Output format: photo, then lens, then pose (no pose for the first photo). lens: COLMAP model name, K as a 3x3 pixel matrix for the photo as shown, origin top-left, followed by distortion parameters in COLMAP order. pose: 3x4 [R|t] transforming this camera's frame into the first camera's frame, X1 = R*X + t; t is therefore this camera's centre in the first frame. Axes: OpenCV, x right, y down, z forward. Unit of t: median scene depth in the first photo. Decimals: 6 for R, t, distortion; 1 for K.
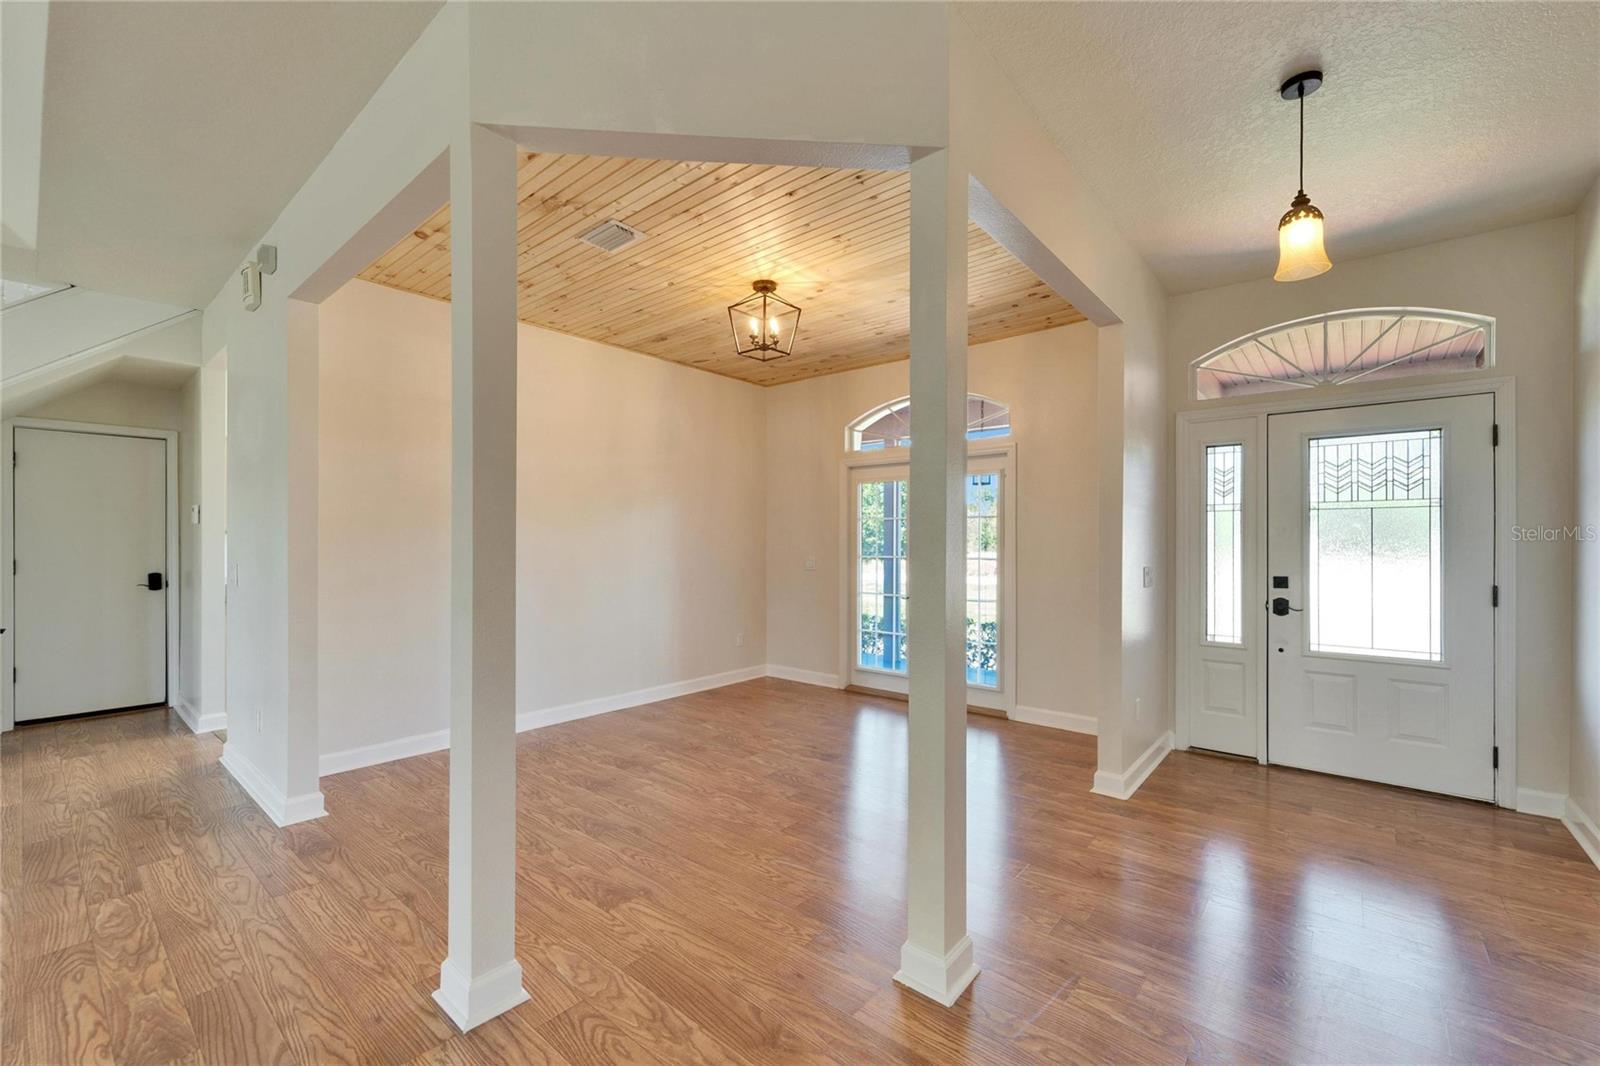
lens RADIAL K [[652.4, 0, 796.1], [0, 652.4, 542.1], [0, 0, 1]] dist [0.003688, -0.002136]
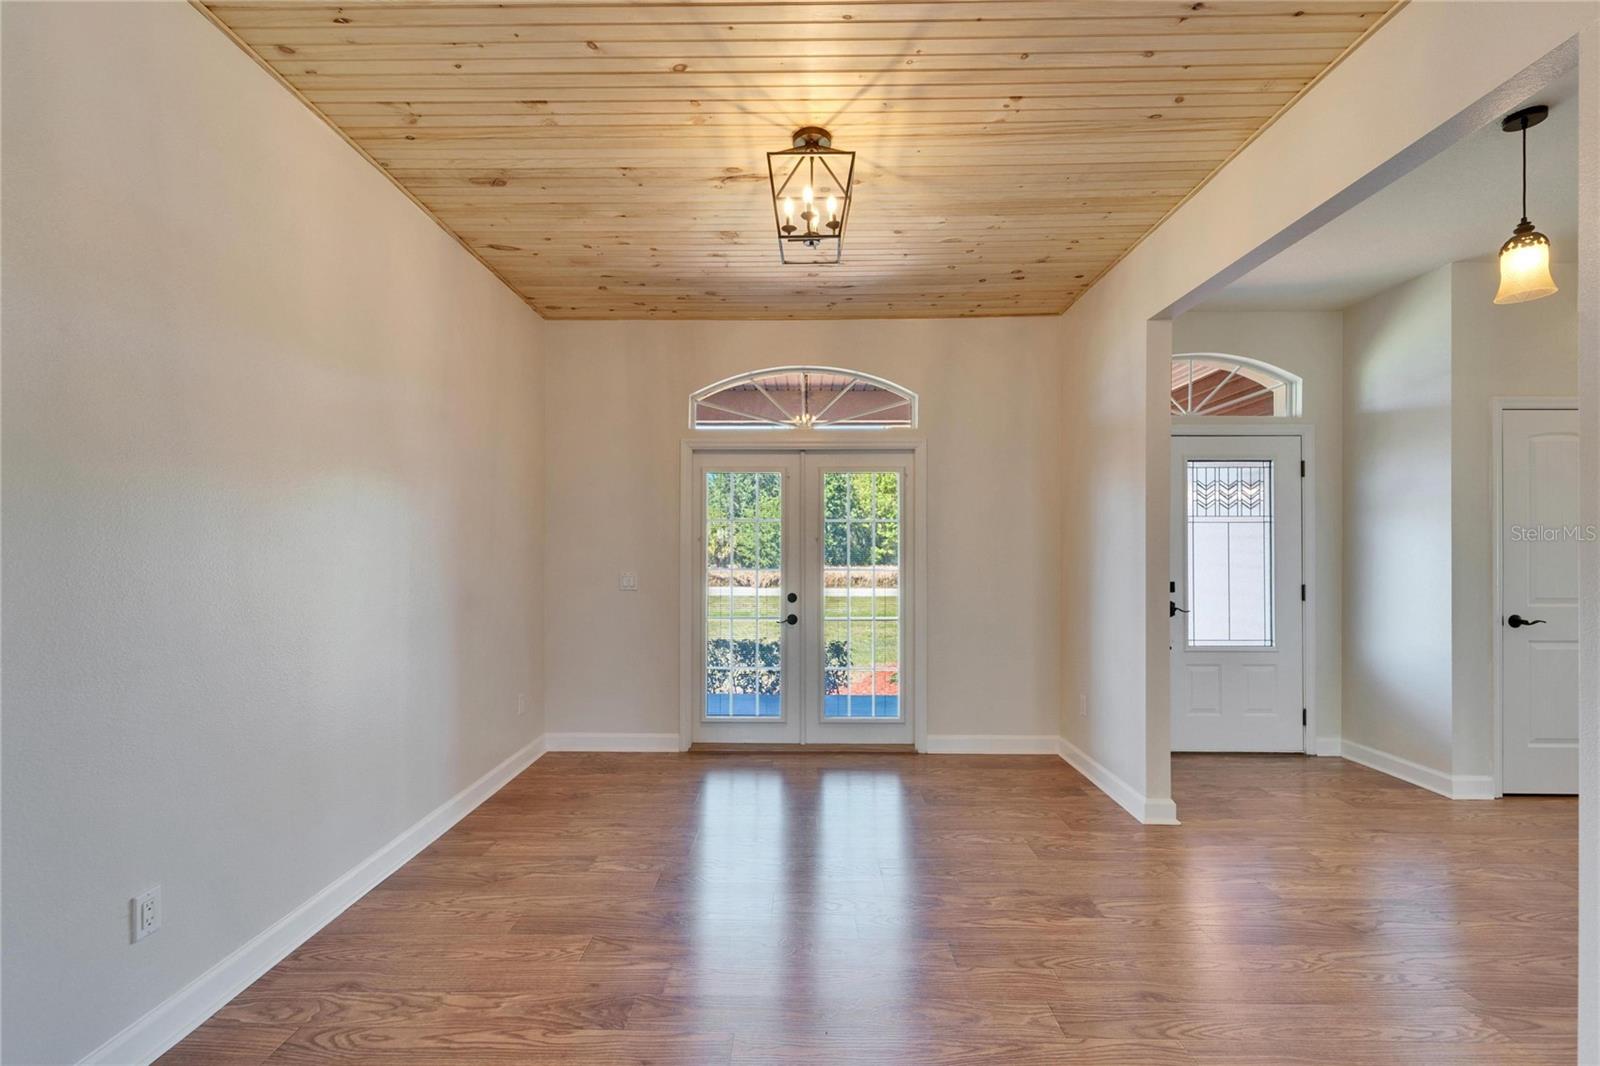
lens RADIAL K [[652.4, 0, 815.0], [0, 652.4, 540.5], [0, 0, 1]] dist [0.003688, -0.002136]
pose [[0.772693, 0.008212, 0.634727, -0.432171], [-0.000571, 0.999925, -0.012243, -0.004004], [-0.634780, 0.009097, 0.772639, 0.516871]]
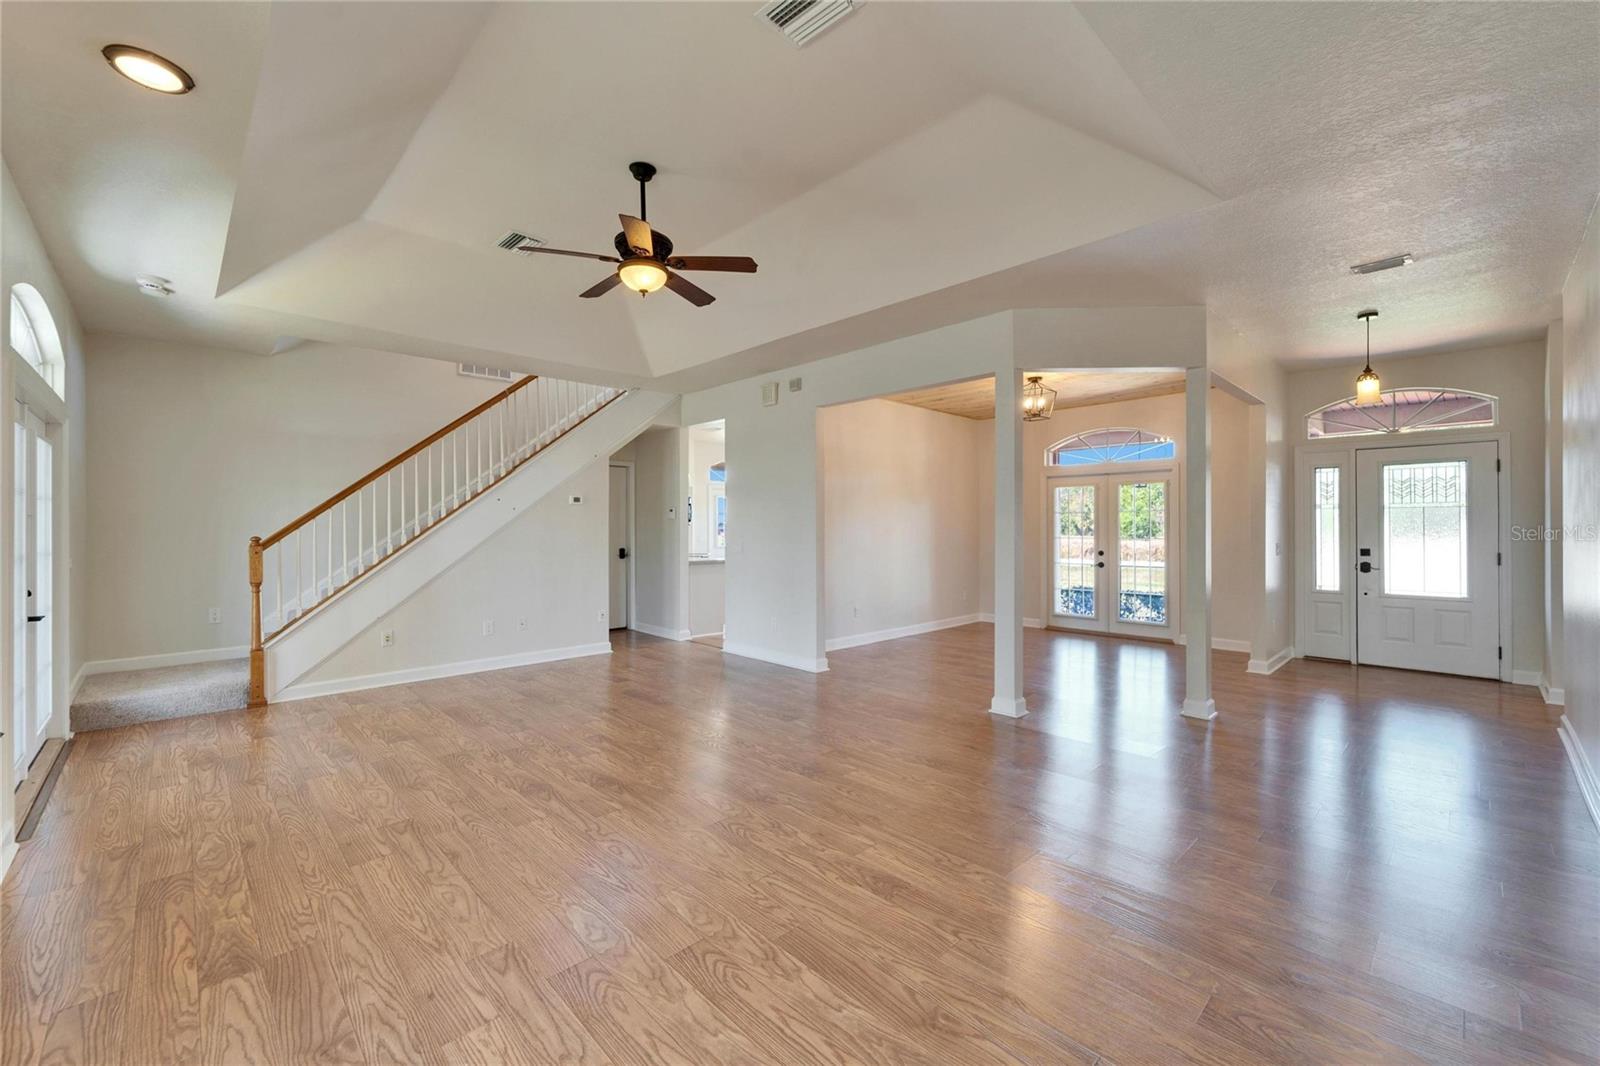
lens RADIAL K [[642.0, 0, 795.8], [0, 642.0, 525.1], [0, 0, 1]] dist [0.001506, 0.000016]
pose [[0.994475, -0.004685, -0.104865, -0.501243], [0.004560, 0.999989, -0.001436, -0.010439], [0.104871, 0.000950, 0.994485, -0.741909]]
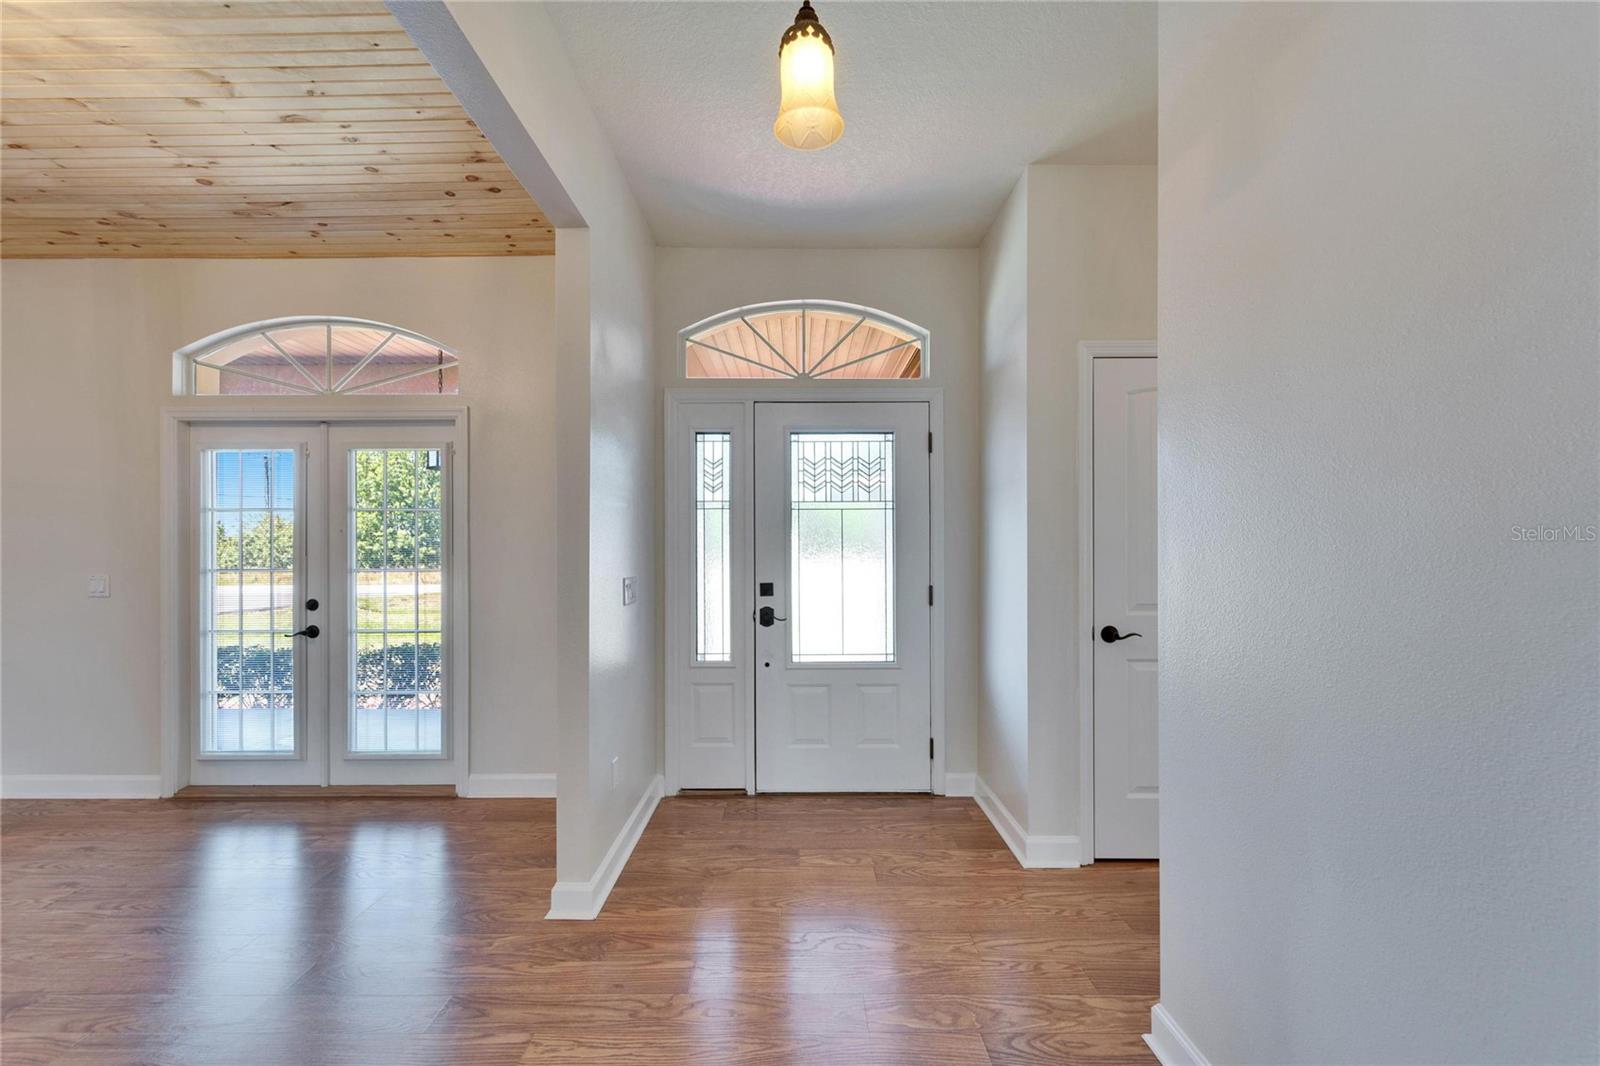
lens RADIAL K [[642.0, 0, 792.6], [0, 642.0, 542.3], [0, 0, 1]] dist [0.001506, 0.000016]
pose [[0.766170, -0.001371, 0.642636, 0.198268], [0.004481, 0.999985, -0.003209, -0.000477], [-0.642622, 0.005338, 0.766165, 0.295421]]
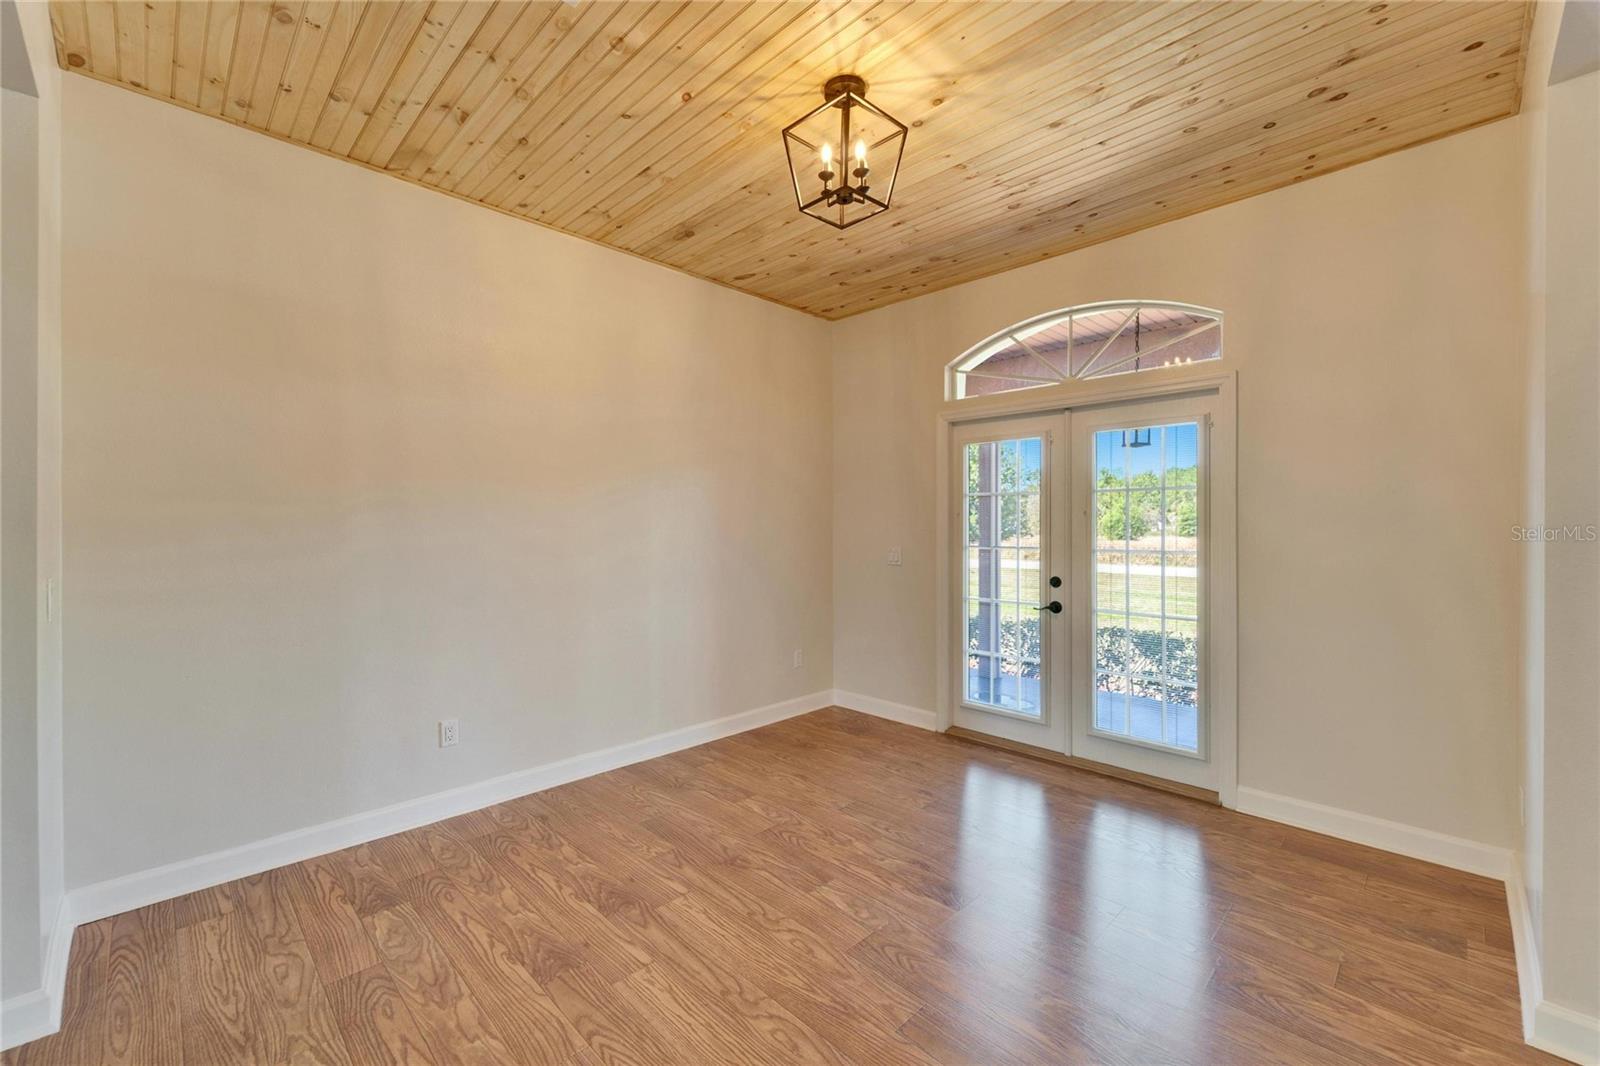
lens RADIAL K [[652.4, 0, 788.6], [0, 652.4, 521.4], [0, 0, 1]] dist [0.003688, -0.002136]
pose [[0.995641, -0.002516, -0.093239, -0.044497], [0.002161, 0.999990, -0.003908, -0.005925], [0.093248, 0.003689, 0.995636, 0.413650]]
